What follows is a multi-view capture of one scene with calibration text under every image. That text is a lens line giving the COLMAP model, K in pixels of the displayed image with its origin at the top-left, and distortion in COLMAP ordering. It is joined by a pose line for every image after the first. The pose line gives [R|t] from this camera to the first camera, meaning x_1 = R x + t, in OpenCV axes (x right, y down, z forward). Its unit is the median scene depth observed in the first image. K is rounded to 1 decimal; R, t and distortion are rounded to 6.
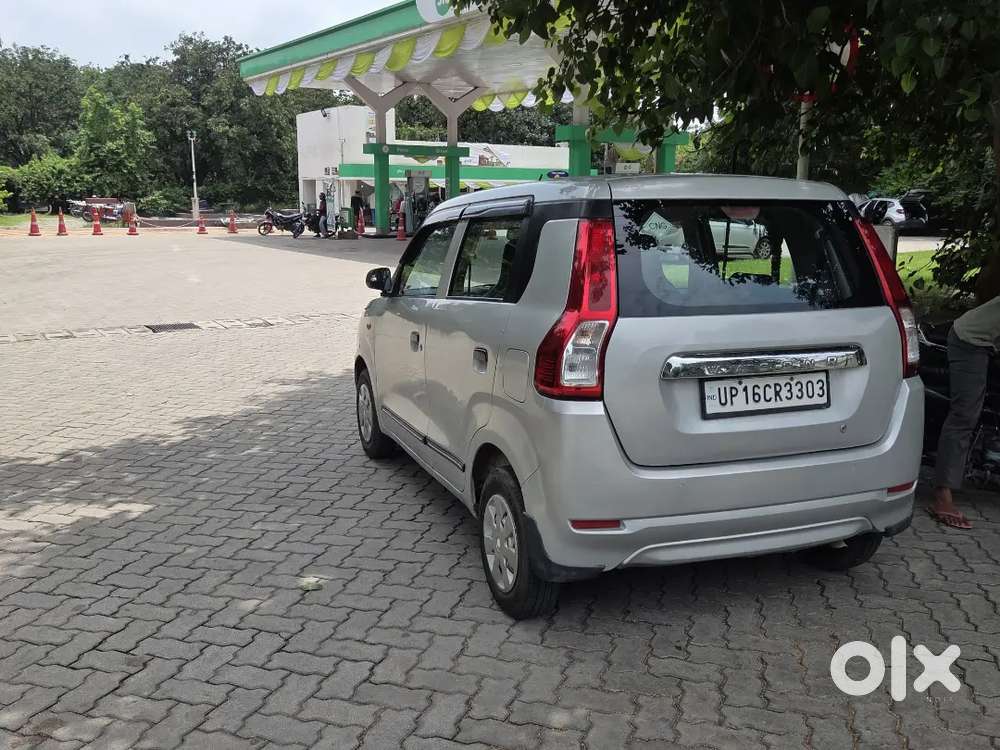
lens RADIAL K [[914.7, 0, 500.0], [0, 914.7, 375.0], [0, 0, 1]] dist [0.078680, -0.101816]
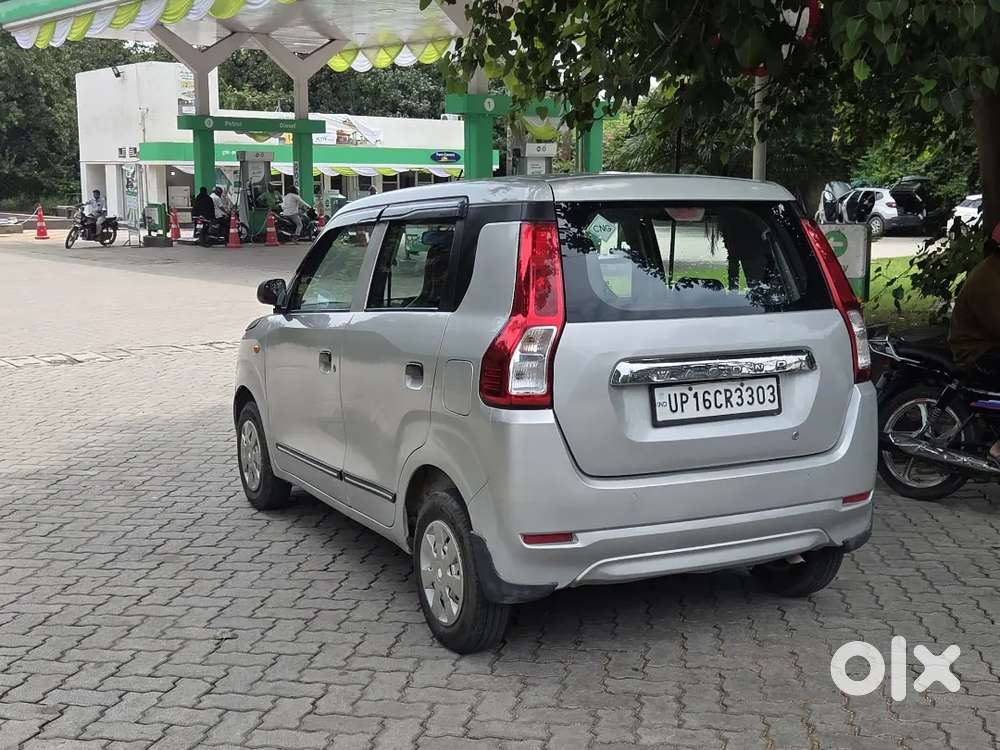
lens RADIAL K [[1330.4, 0, 501.0], [0, 1330.4, 396.4], [0, 0, 1]] dist [0.052876, -0.012037]
pose [[0.993714, -0.022559, 0.109656, -0.082905], [0.026211, 0.999145, -0.031981, 0.050827], [-0.108840, 0.034654, 0.993455, -0.339150]]
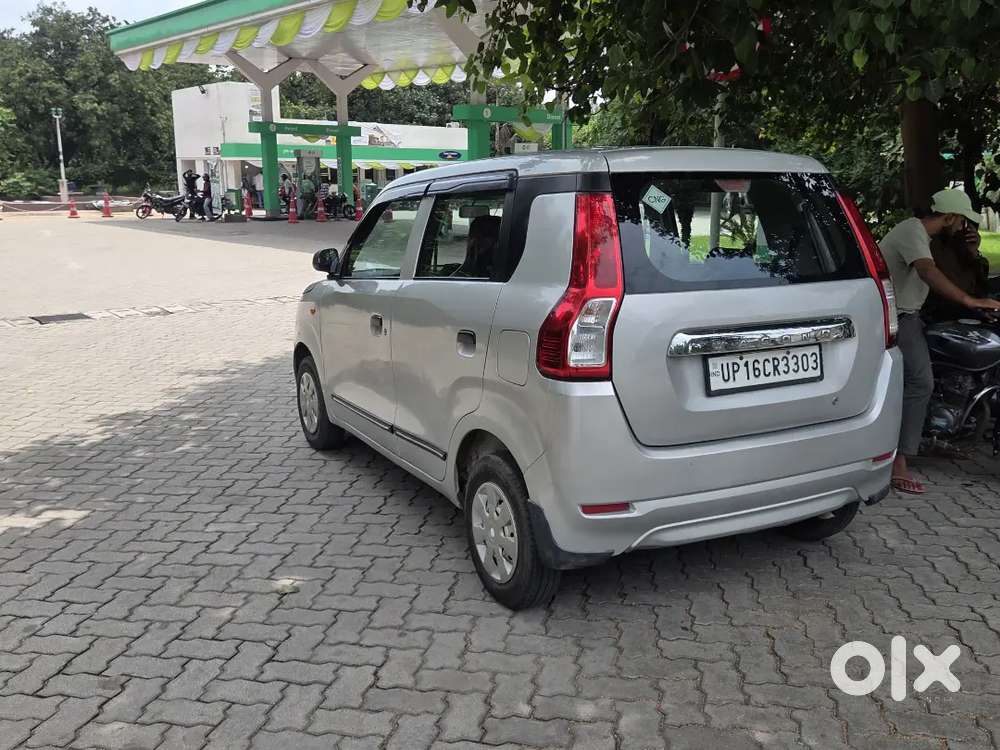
lens RADIAL K [[914.7, 0, 500.0], [0, 914.7, 375.0], [0, 0, 1]] dist [0.078680, -0.101816]
pose [[0.991119, -0.032124, 0.129038, -0.112602], [0.029729, 0.999349, 0.020443, -0.001237], [-0.129611, -0.016425, 0.991429, 0.048239]]
